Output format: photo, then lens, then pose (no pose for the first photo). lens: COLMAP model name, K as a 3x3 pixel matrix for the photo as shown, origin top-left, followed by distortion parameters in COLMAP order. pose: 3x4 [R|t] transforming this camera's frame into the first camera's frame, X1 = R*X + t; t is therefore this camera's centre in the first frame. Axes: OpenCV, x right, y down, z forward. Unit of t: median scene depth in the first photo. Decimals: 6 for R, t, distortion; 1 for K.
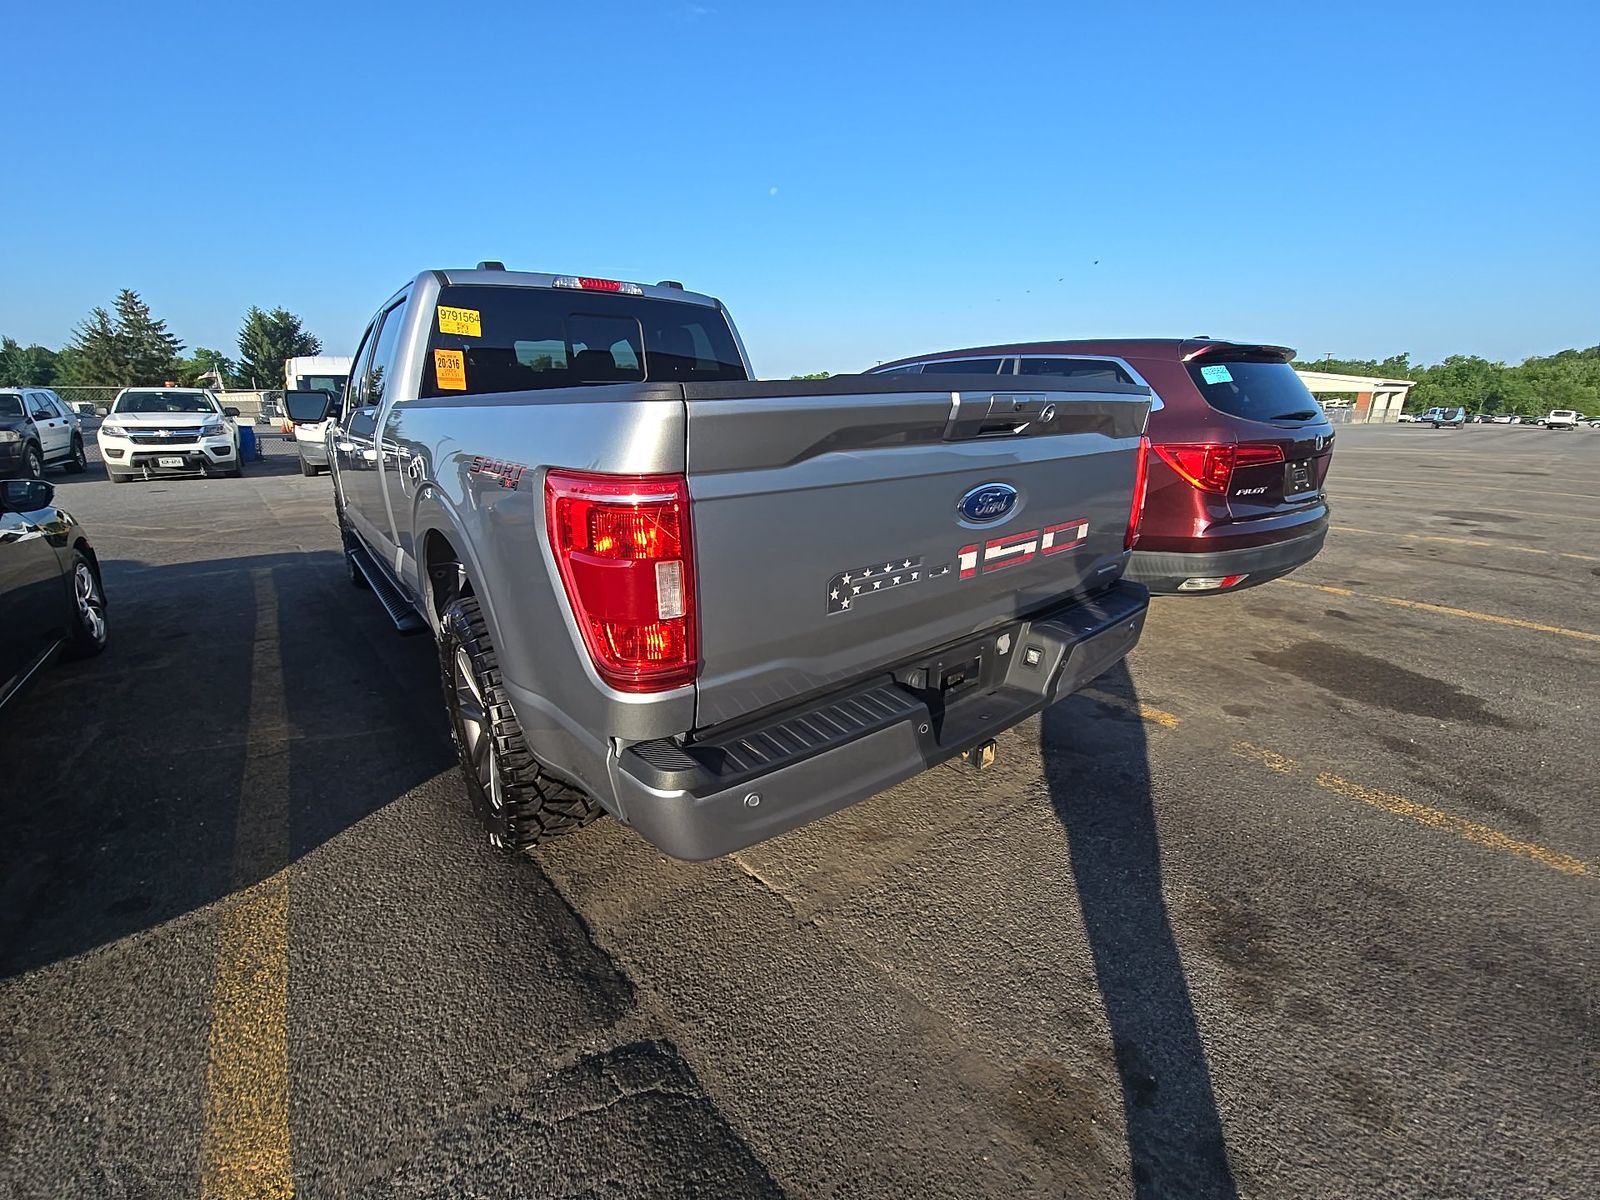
lens RADIAL K [[643.9, 0, 798.8], [0, 643.9, 591.5], [0, 0, 1]] dist [0.018508, -0.011941]
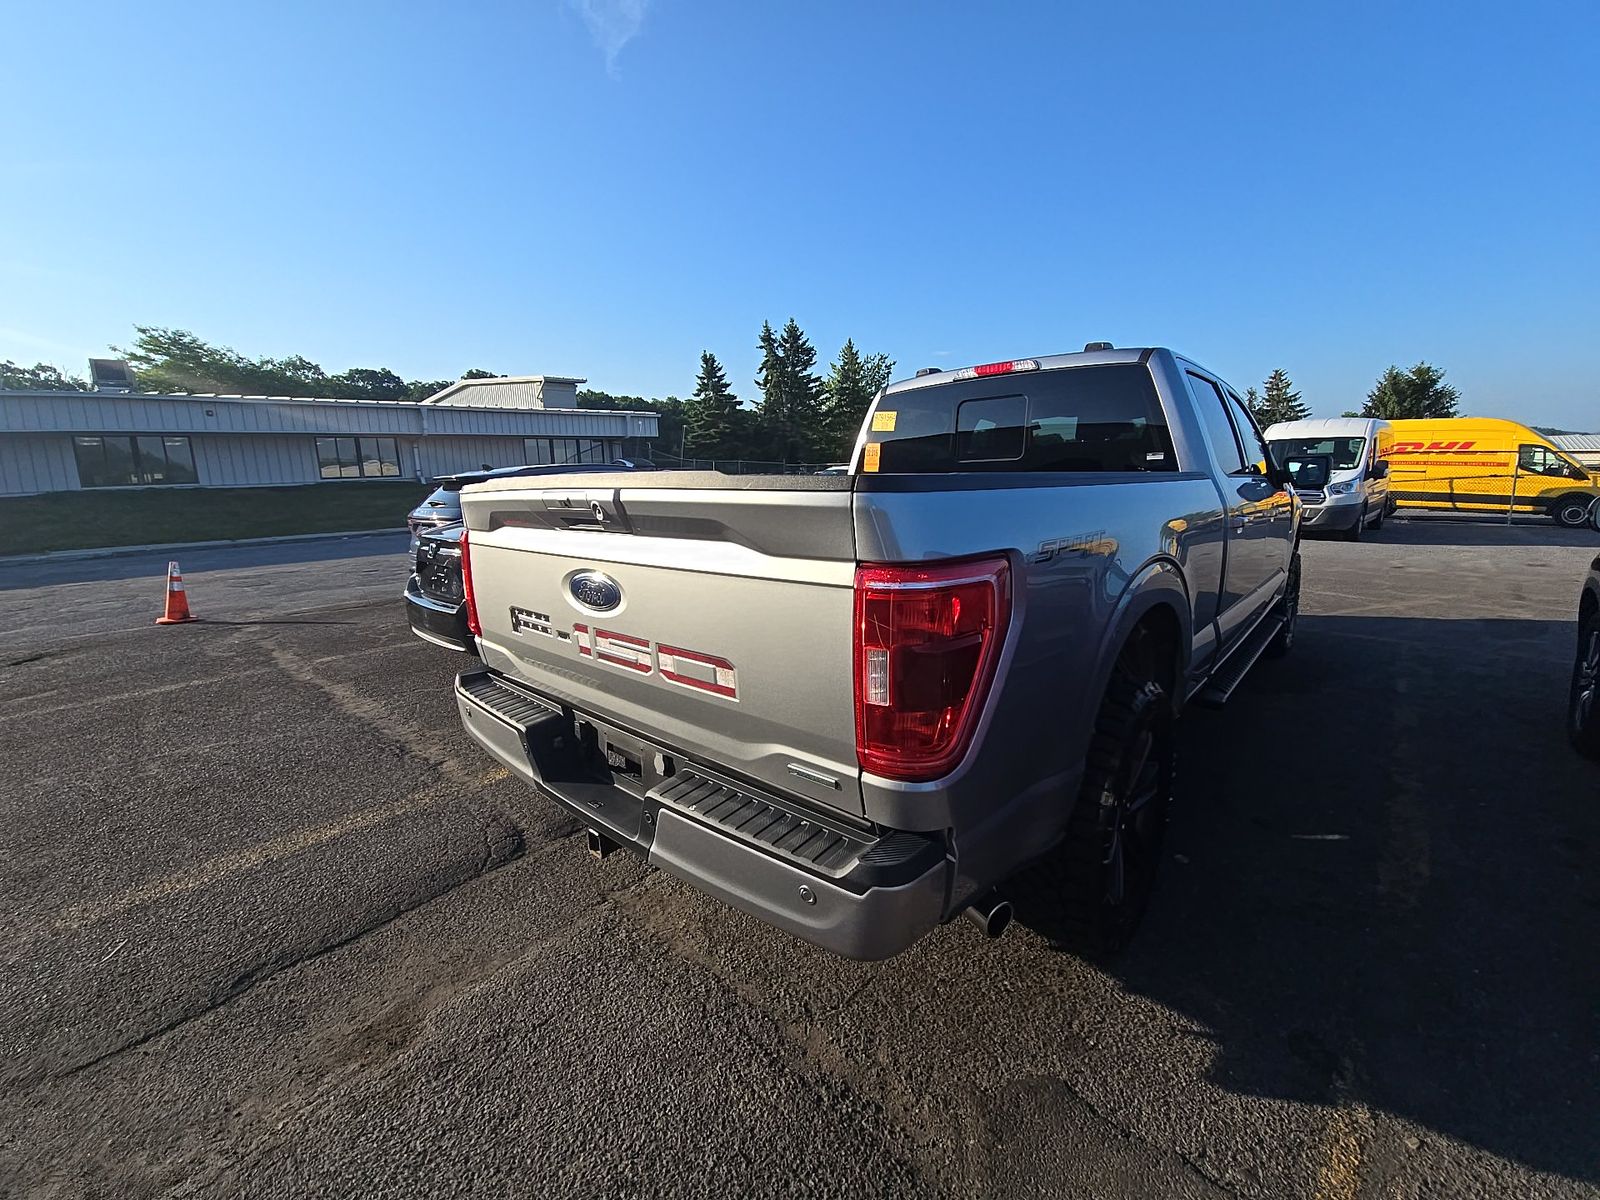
lens RADIAL K [[651.7, 0, 801.3], [0, 651.7, 589.4], [0, 0, 1]] dist [0.000821, -0.000215]
pose [[0.161204, 0.171788, -0.971855, 1.309548], [-0.258886, 0.957611, 0.126328, -0.345797], [0.952361, 0.231235, 0.198844, 1.065510]]
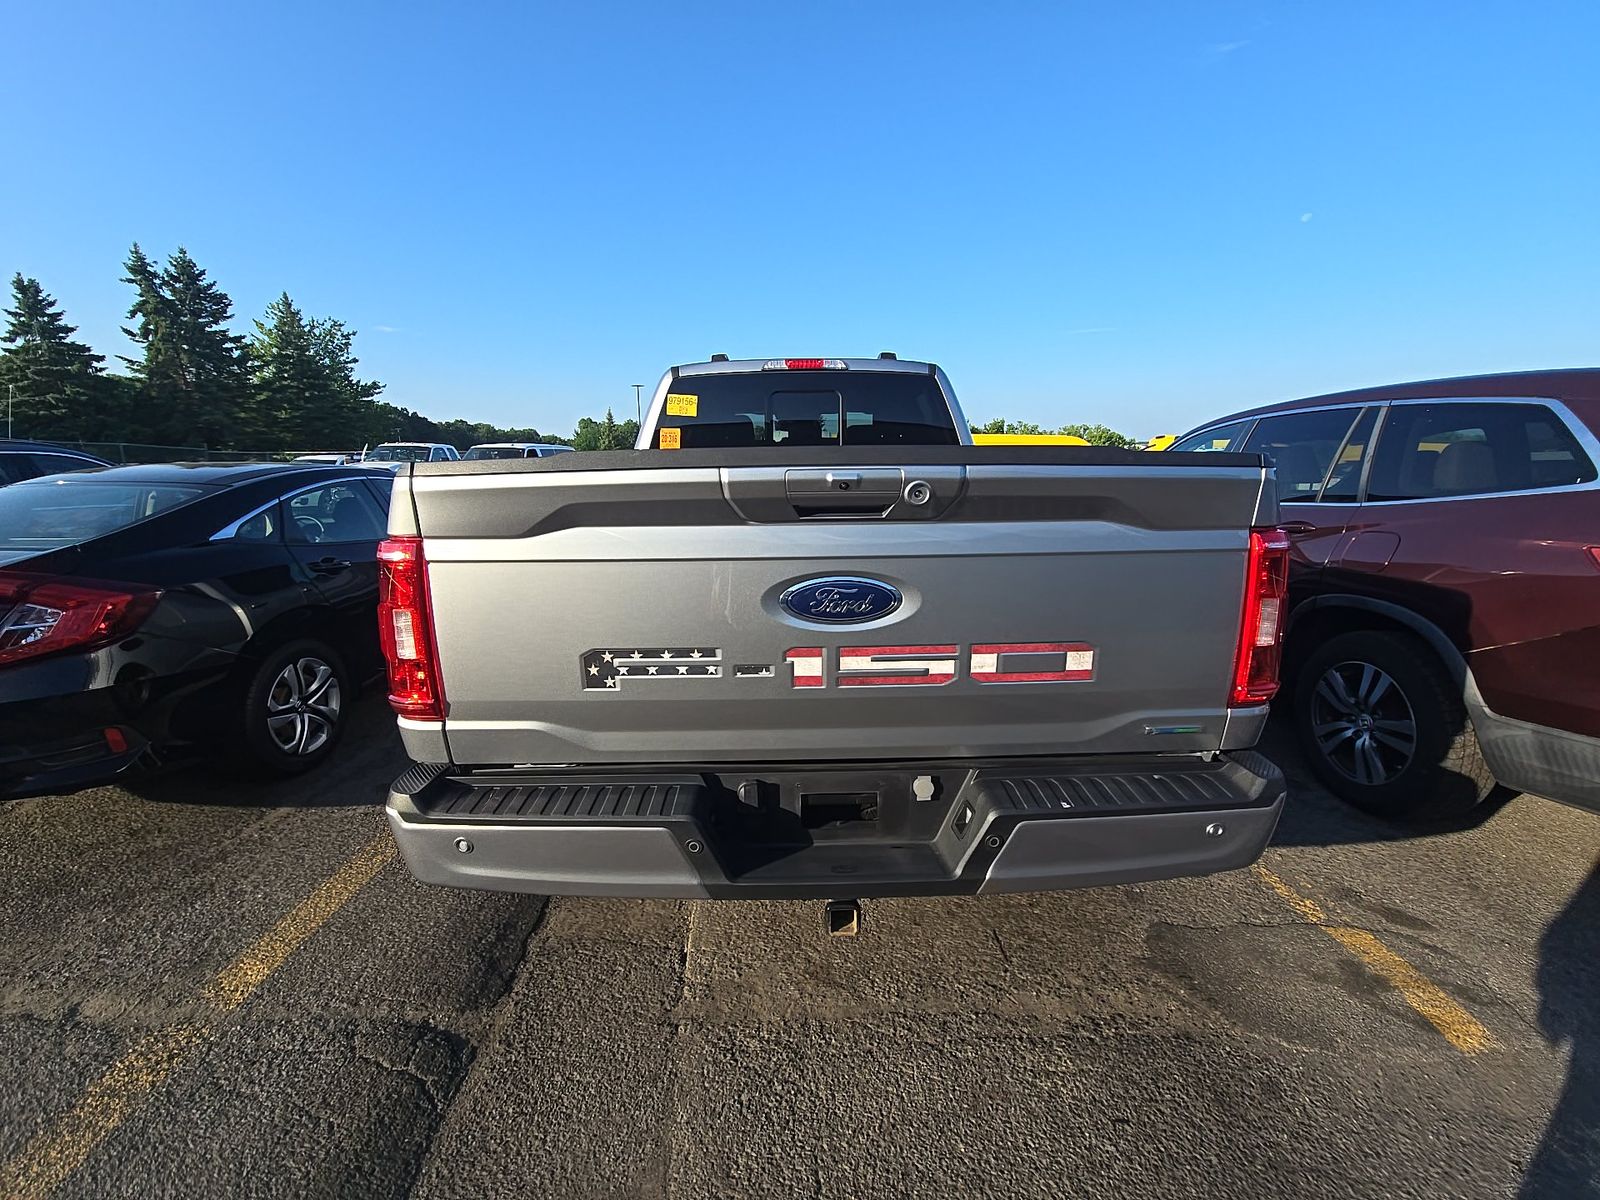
lens RADIAL K [[643.9, 0, 798.8], [0, 643.9, 591.5], [0, 0, 1]] dist [0.018508, -0.011941]
pose [[0.792307, 0.118520, -0.598500, 0.700531], [-0.170885, 0.984797, -0.031205, -0.109014], [0.585702, 0.126999, 0.800515, 0.312001]]
